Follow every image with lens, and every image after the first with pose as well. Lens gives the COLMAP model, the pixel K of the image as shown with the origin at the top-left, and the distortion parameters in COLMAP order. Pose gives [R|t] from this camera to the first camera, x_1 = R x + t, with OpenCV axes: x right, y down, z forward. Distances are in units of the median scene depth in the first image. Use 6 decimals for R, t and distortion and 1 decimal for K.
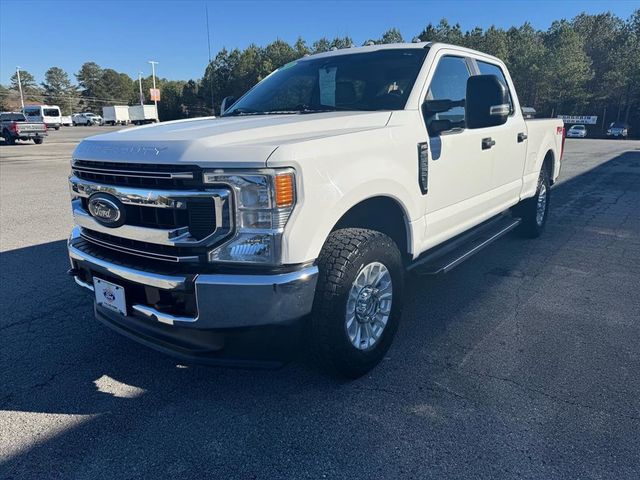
lens RADIAL K [[455.4, 0, 320.0], [0, 455.4, 240.0], [0, 0, 1]] dist [0.044223, -0.052419]
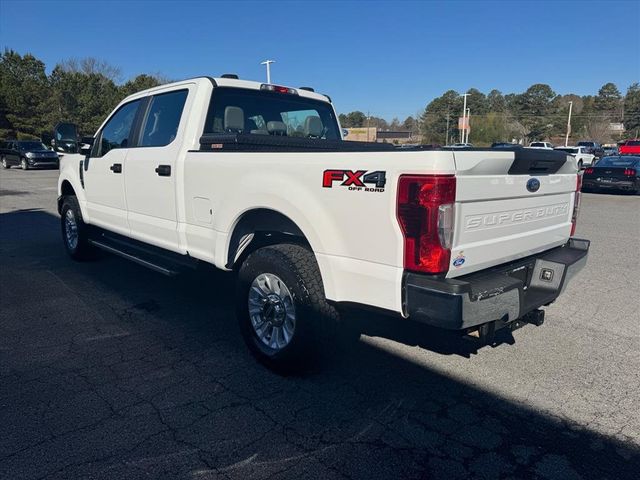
lens RADIAL K [[455.4, 0, 320.0], [0, 455.4, 240.0], [0, 0, 1]] dist [0.044223, -0.052419]
pose [[-0.143326, 0.193170, -0.970640, 0.119302], [-0.258475, 0.939420, 0.225124, -0.035253], [0.955326, 0.283152, -0.084714, 0.132624]]
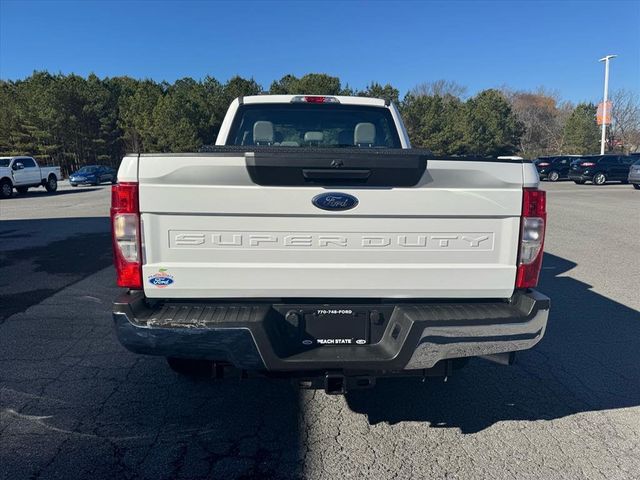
lens RADIAL K [[455.4, 0, 320.0], [0, 455.4, 240.0], [0, 0, 1]] dist [0.044223, -0.052419]
pose [[-0.760021, 0.119107, -0.638891, 0.086832], [-0.150332, 0.924180, 0.351128, -0.046894], [0.632272, 0.362911, -0.684491, 0.180410]]
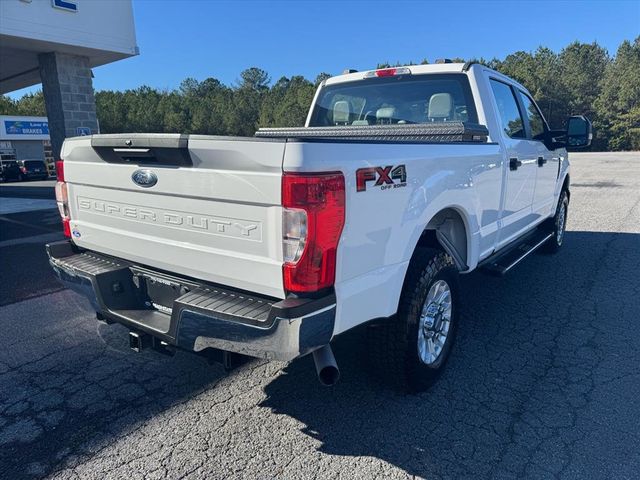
lens RADIAL K [[448.6, 0, 320.0], [0, 448.6, 240.0], [0, 0, 1]] dist [0.052065, -0.053608]
pose [[-0.999387, 0.029306, -0.019156, 0.041993], [0.017950, 0.898632, 0.438336, -0.049686], [0.030060, 0.437724, -0.898607, 0.195257]]
